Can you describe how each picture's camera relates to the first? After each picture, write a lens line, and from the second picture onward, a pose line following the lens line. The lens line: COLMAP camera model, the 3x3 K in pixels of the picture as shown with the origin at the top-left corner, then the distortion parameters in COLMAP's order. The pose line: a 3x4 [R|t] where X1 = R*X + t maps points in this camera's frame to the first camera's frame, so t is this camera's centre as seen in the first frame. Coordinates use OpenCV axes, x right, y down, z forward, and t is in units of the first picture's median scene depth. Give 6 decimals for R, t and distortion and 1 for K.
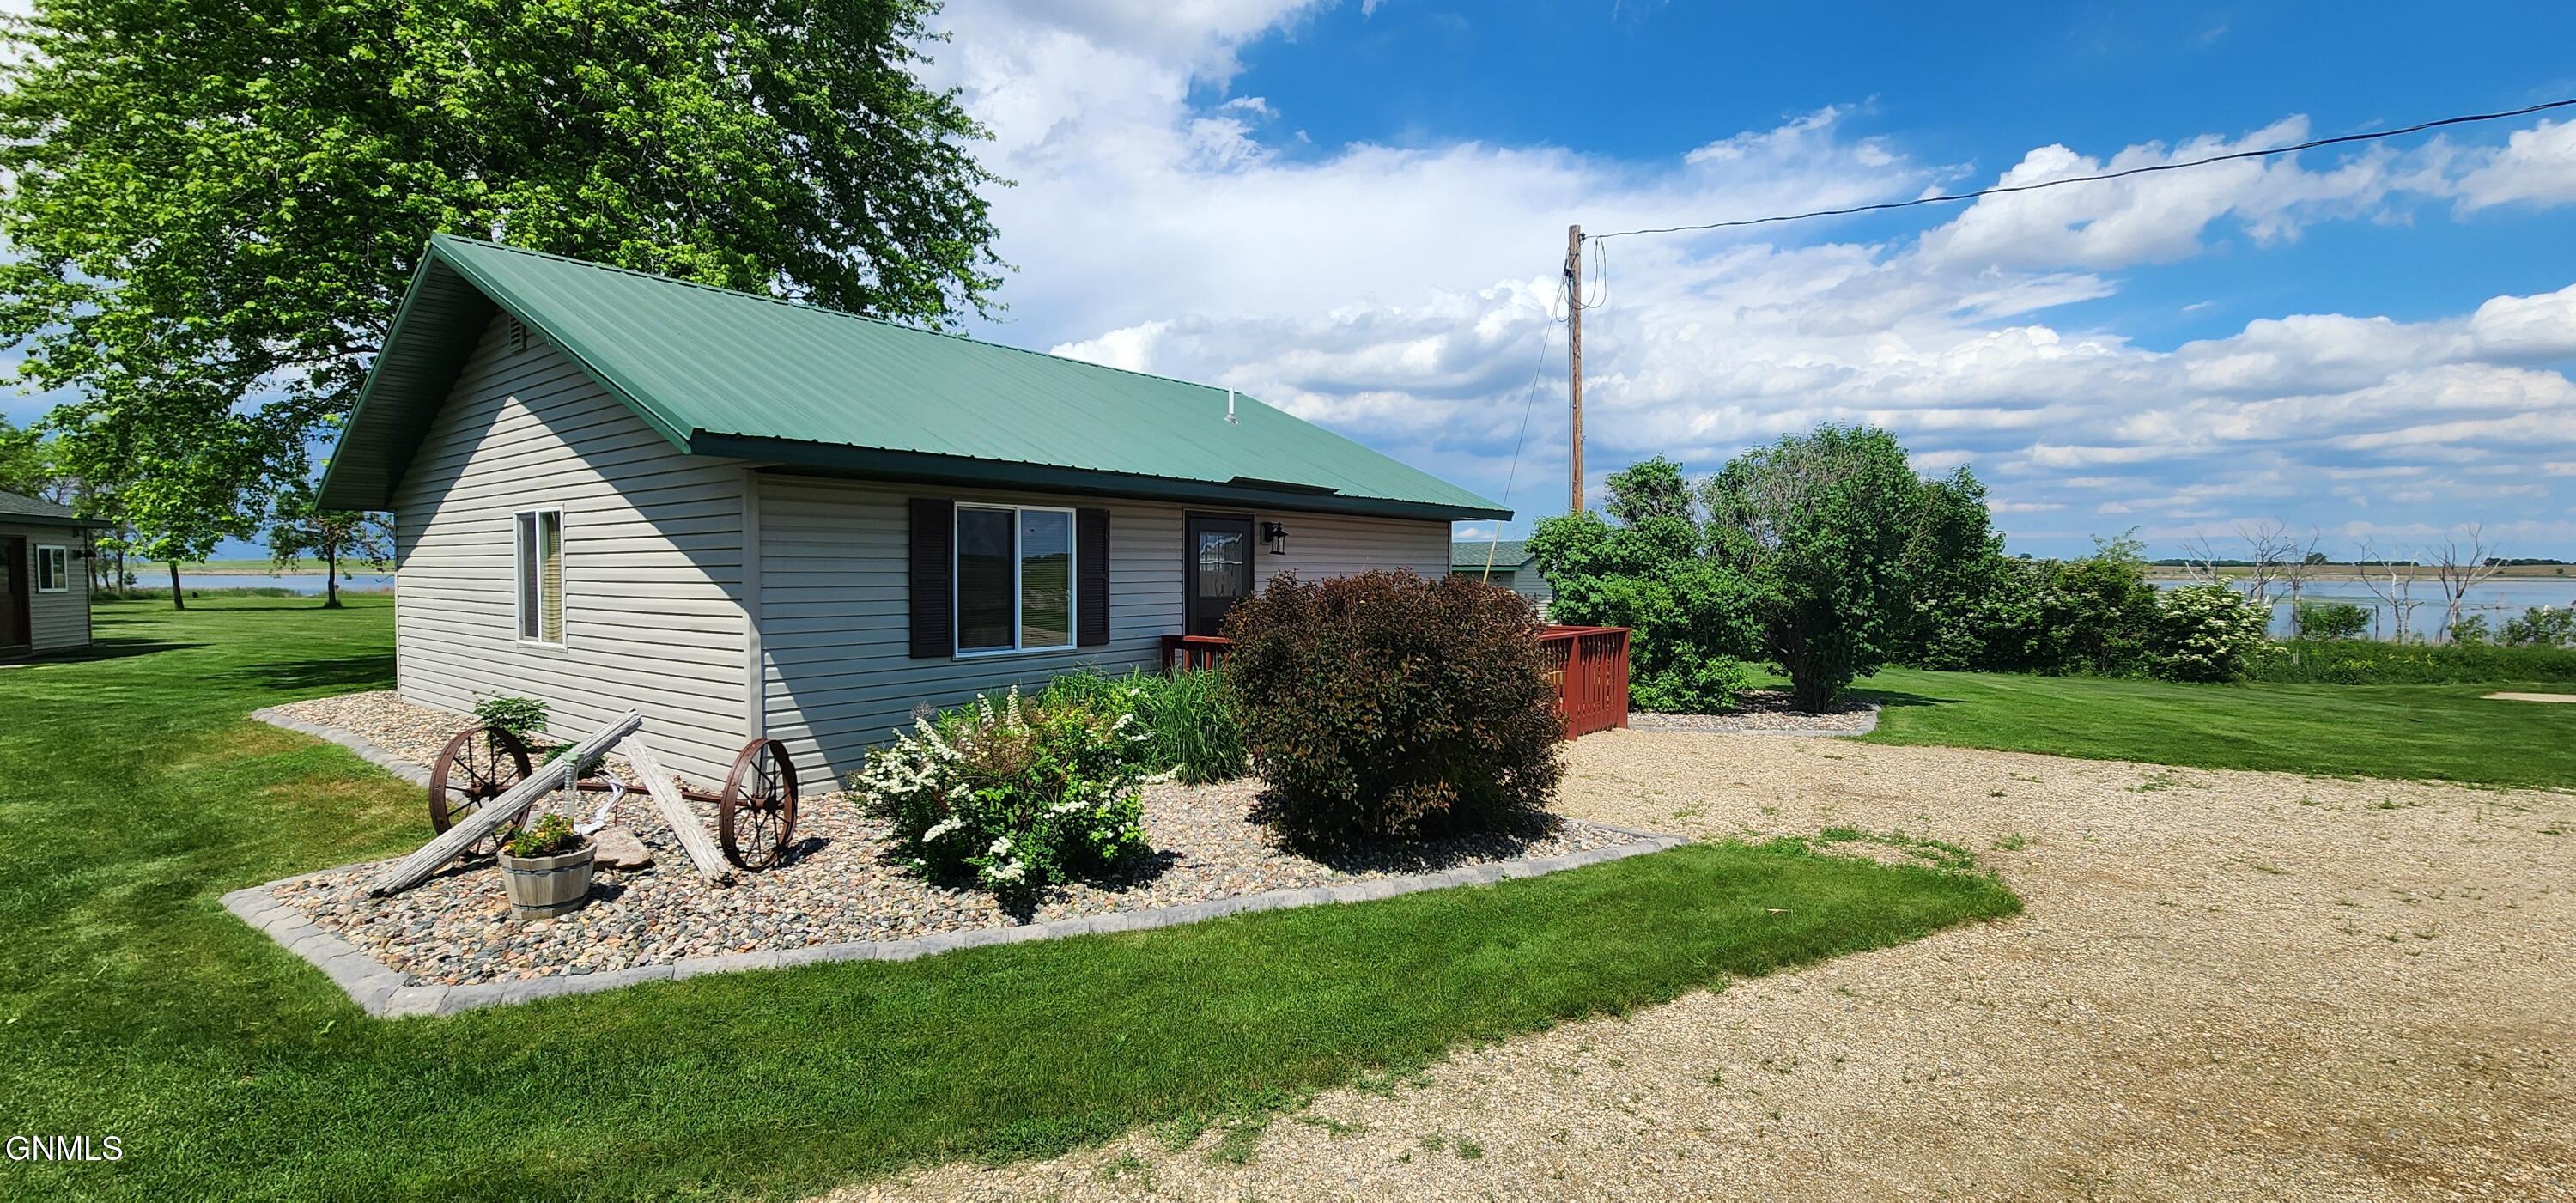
lens RADIAL K [[1056.6, 0, 1281.4], [0, 1056.6, 620.9], [0, 0, 1]] dist [-0.000367, 0.000549]
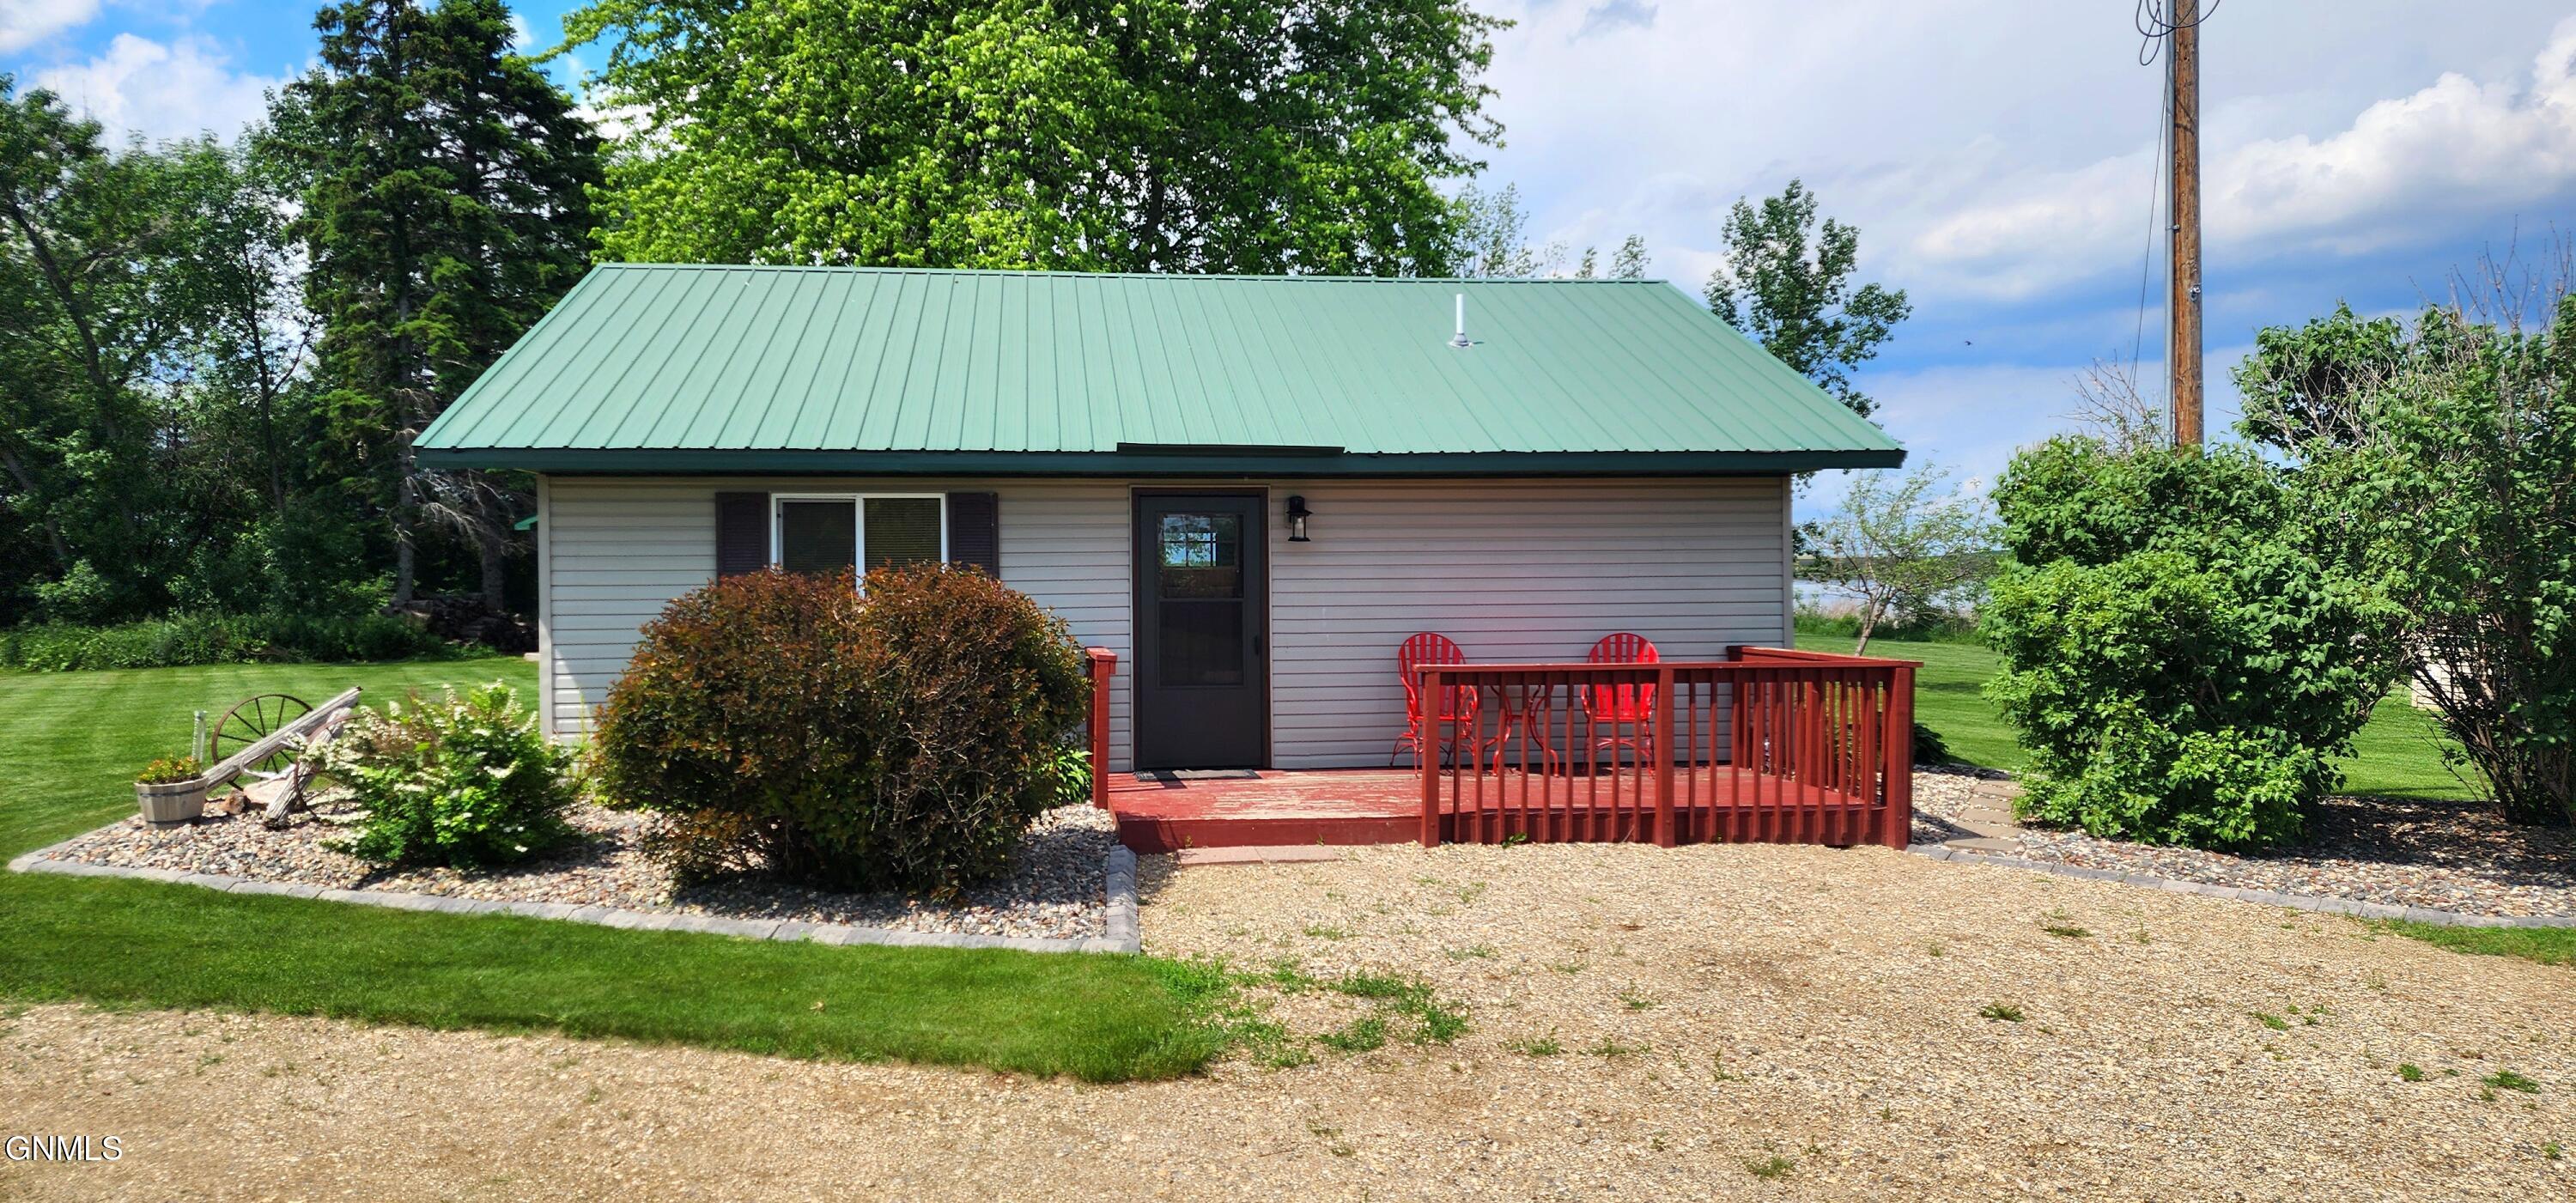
lens RADIAL K [[1753.7, 0, 1354.1], [0, 1753.7, 571.0], [0, 0, 1]] dist [0.056234, -0.034544]
pose [[0.720764, -0.011276, -0.693089, 0.694852], [-0.023853, 0.998872, -0.041056, 0.004321], [0.692770, 0.046124, 0.719682, 0.146872]]
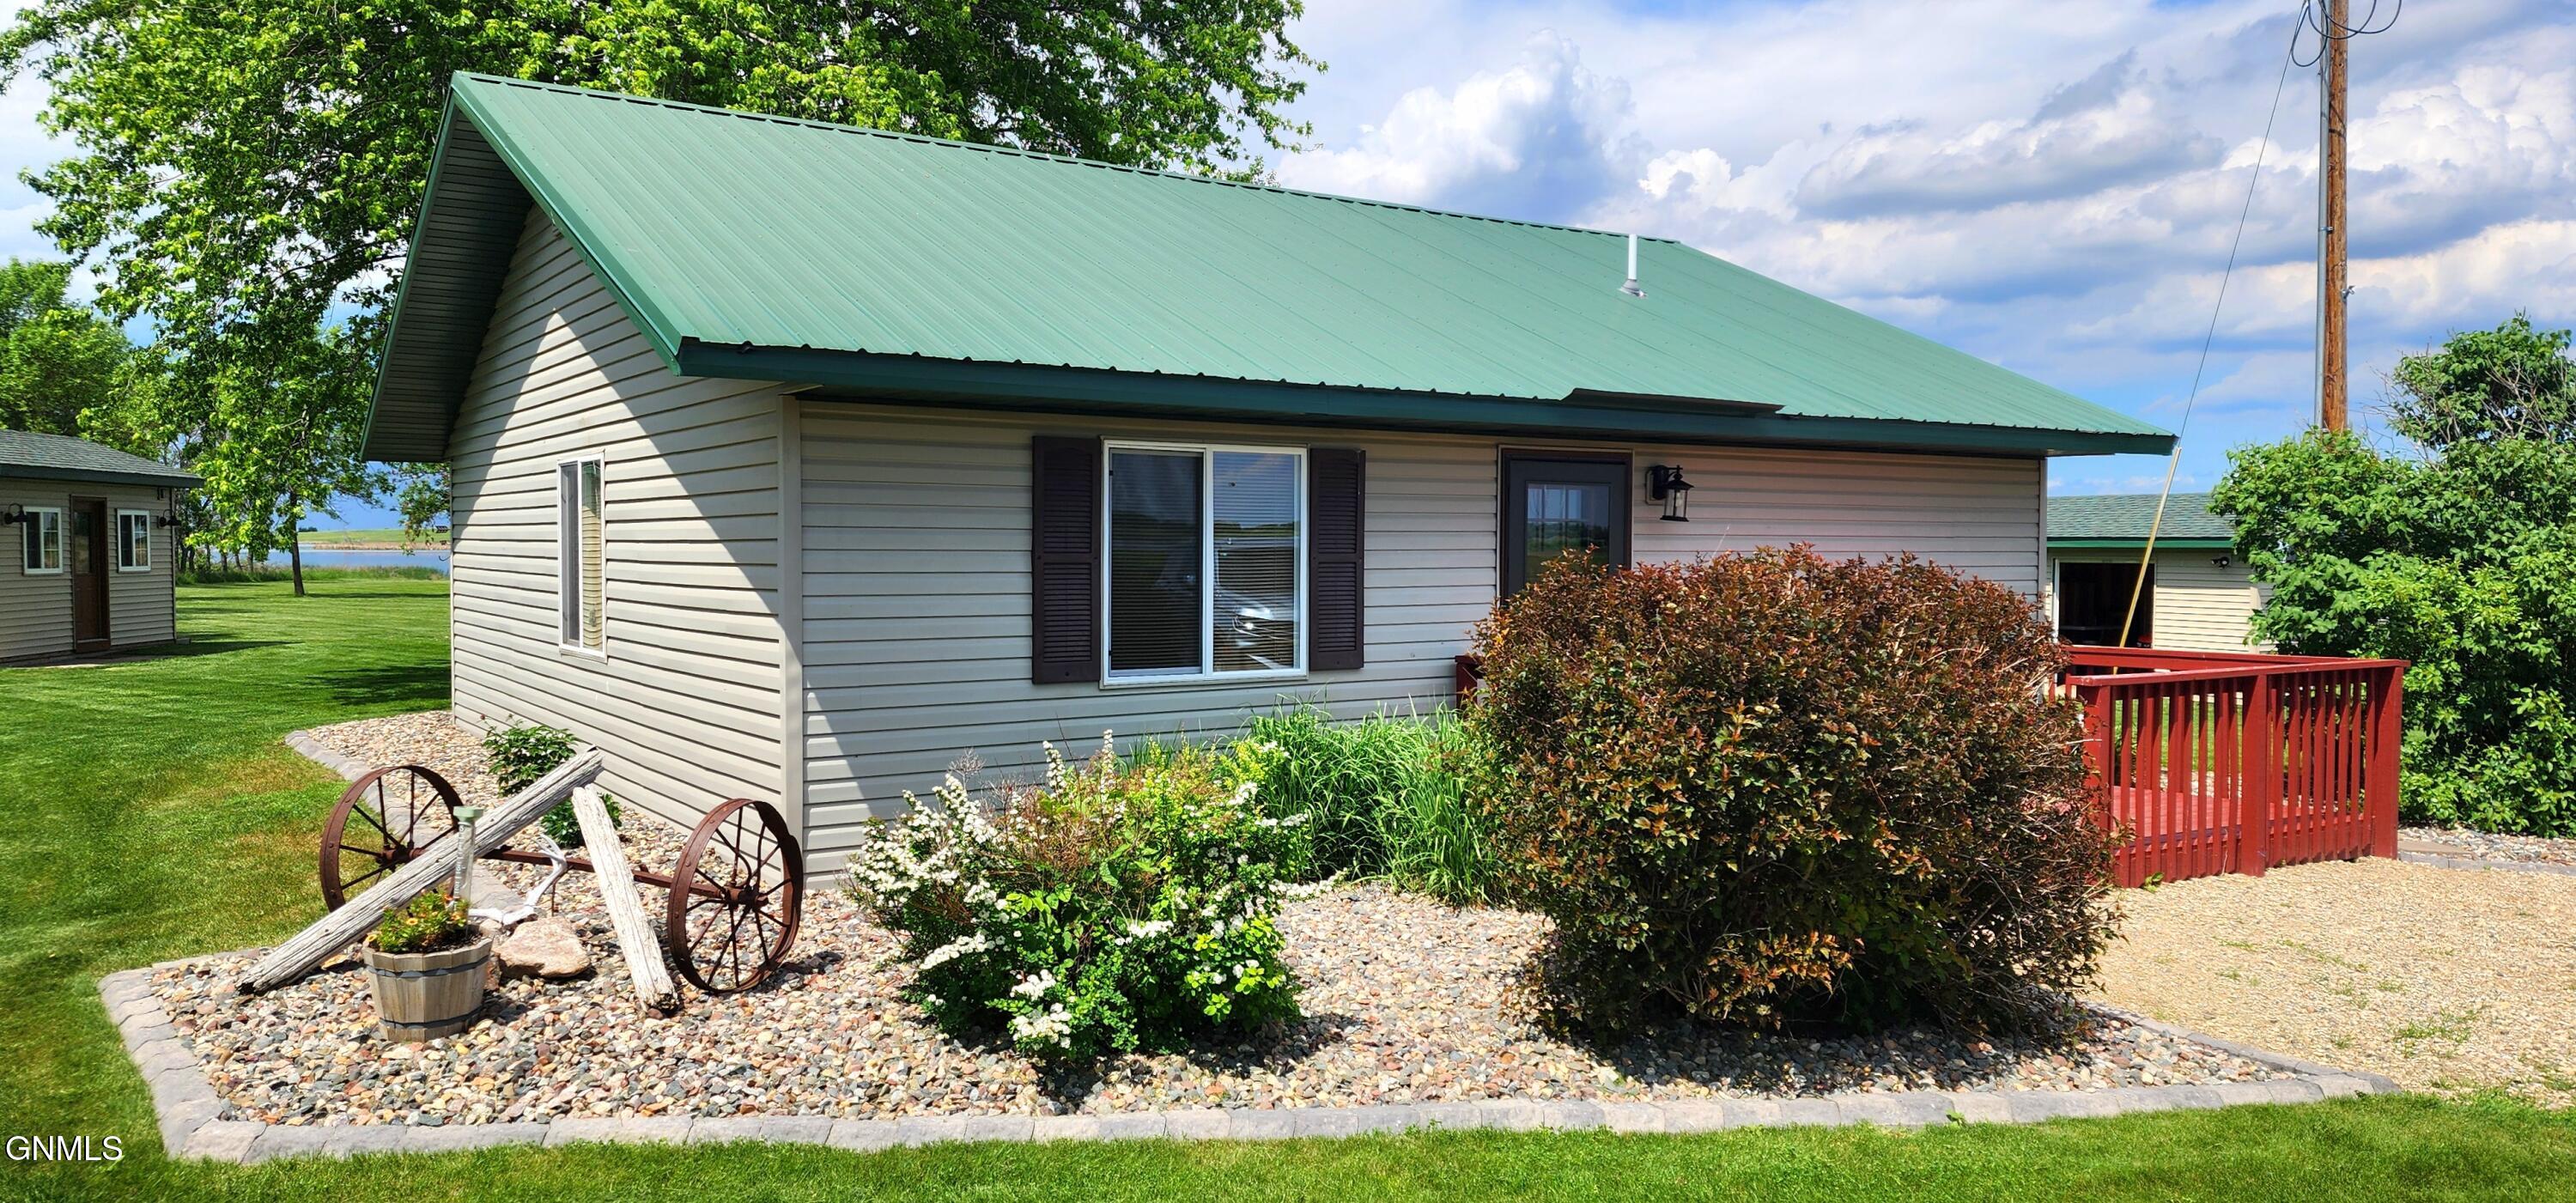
lens RADIAL K [[1753.7, 0, 1296.6], [0, 1753.7, 602.7], [0, 0, 1]] dist [0.056234, -0.034544]
pose [[0.953130, 0.011621, -0.302337, 0.075666], [-0.016276, 0.999785, -0.012883, -0.001572], [0.302122, 0.017200, 0.953114, 0.015203]]
